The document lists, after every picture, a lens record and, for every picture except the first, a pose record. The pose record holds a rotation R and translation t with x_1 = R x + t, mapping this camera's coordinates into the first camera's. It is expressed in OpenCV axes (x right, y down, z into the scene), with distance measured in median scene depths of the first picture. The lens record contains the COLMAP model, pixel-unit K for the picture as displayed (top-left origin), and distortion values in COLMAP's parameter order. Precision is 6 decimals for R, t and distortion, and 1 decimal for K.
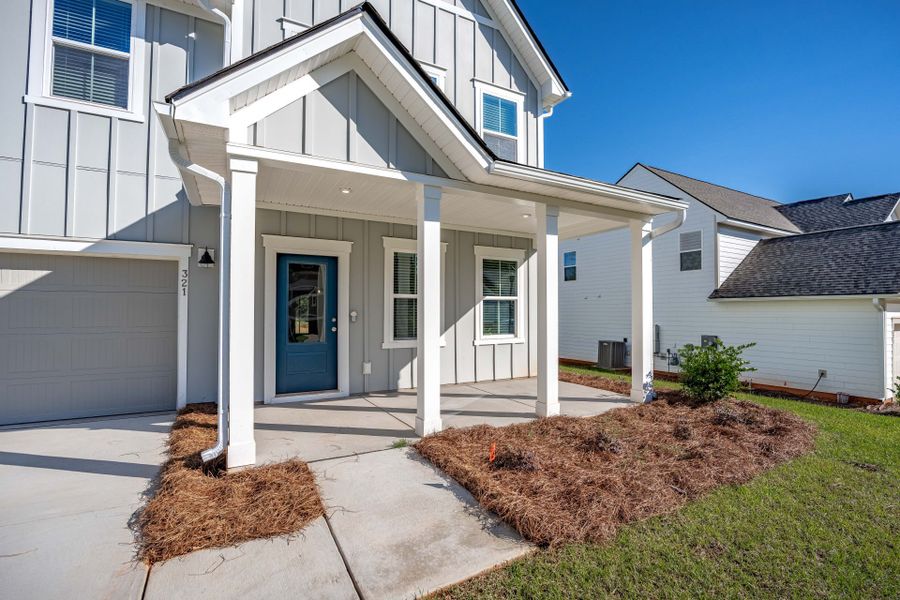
lens RADIAL K [[422.5, 0, 451.8], [0, 422.5, 304.7], [0, 0, 1]] dist [-0.047110, 0.018323]
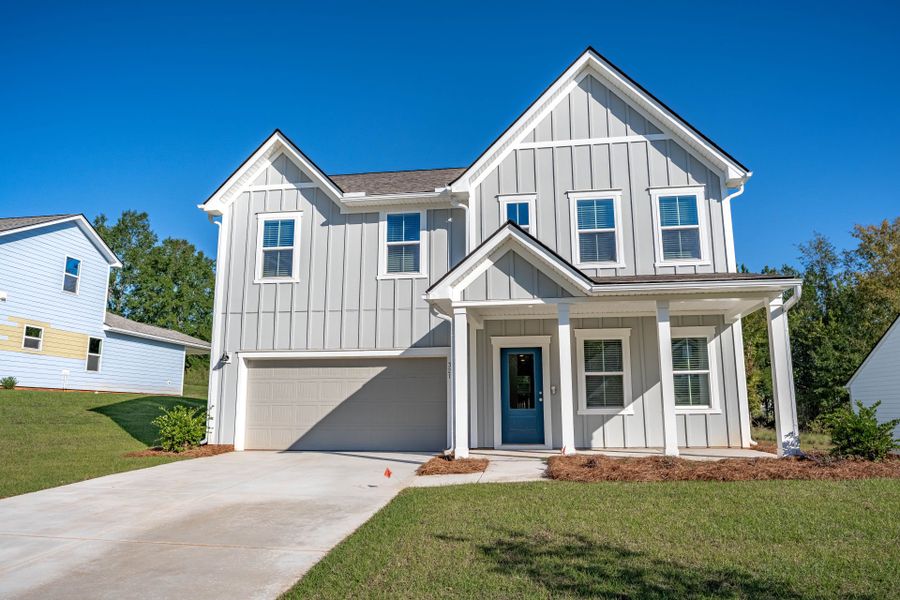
lens RADIAL K [[614.7, 0, 448.6], [0, 614.7, 304.1], [0, 0, 1]] dist [-0.048043, 0.002559]
pose [[0.790959, -0.110054, -0.601890, 0.754105], [0.014366, 0.986760, -0.161548, 0.072392], [0.611701, 0.119131, 0.782068, -0.827540]]
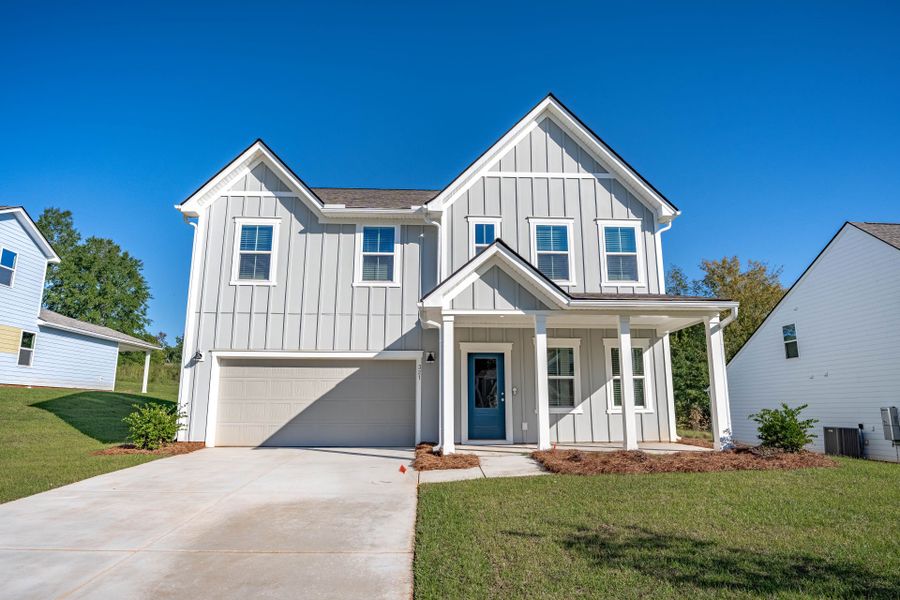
lens RADIAL K [[537.7, 0, 449.9], [0, 537.7, 302.8], [0, 0, 1]] dist [-0.042433, 0.003644]
pose [[0.893113, -0.087551, -0.441230, 0.467719], [0.008290, 0.983914, -0.178452, 0.060202], [0.449756, 0.155720, 0.879472, -0.918803]]
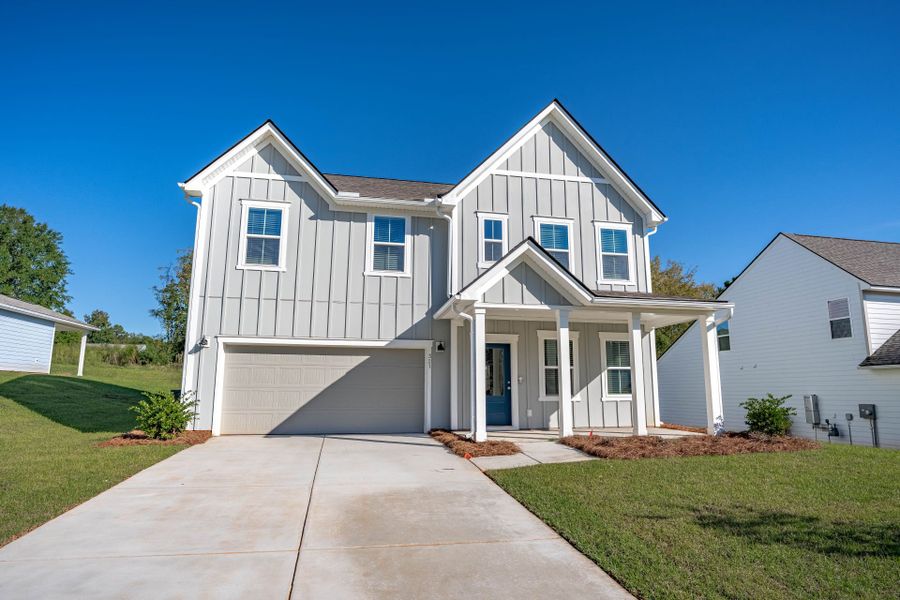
lens RADIAL K [[522.7, 0, 448.6], [0, 522.7, 302.1], [0, 0, 1]] dist [-0.039753, 0.002853]
pose [[0.952544, -0.049104, -0.300415, 0.128309], [0.002850, 0.988299, -0.152505, 0.037988], [0.304388, 0.144411, 0.941538, -1.074838]]
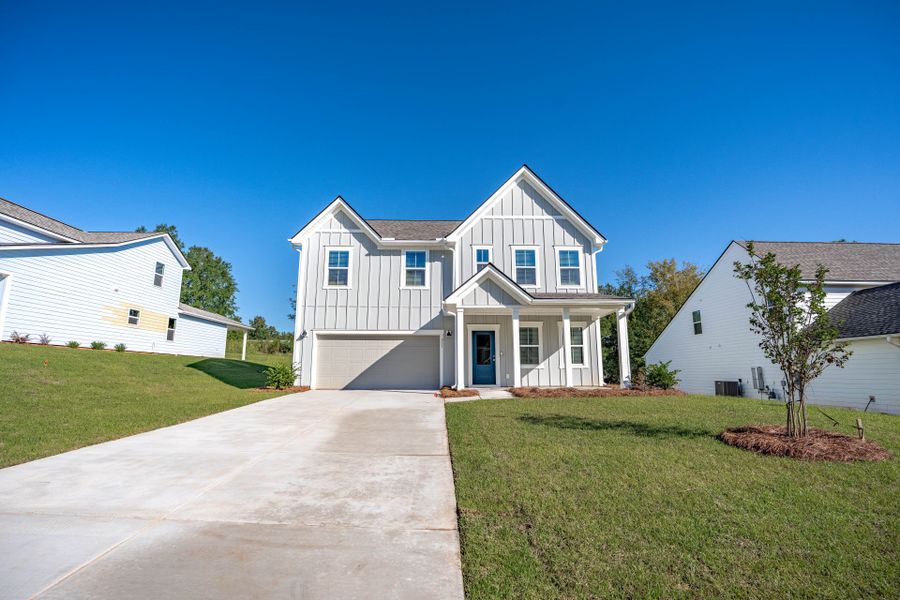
lens RADIAL K [[427.4, 0, 450.0], [0, 427.4, 300.0], [0, 0, 1]] dist [-0.050732, 0.020912]
pose [[0.882969, -0.082404, -0.462141, 0.711591], [0.008952, 0.987249, -0.158932, 0.111170], [0.469345, 0.136195, 0.872448, -1.426102]]
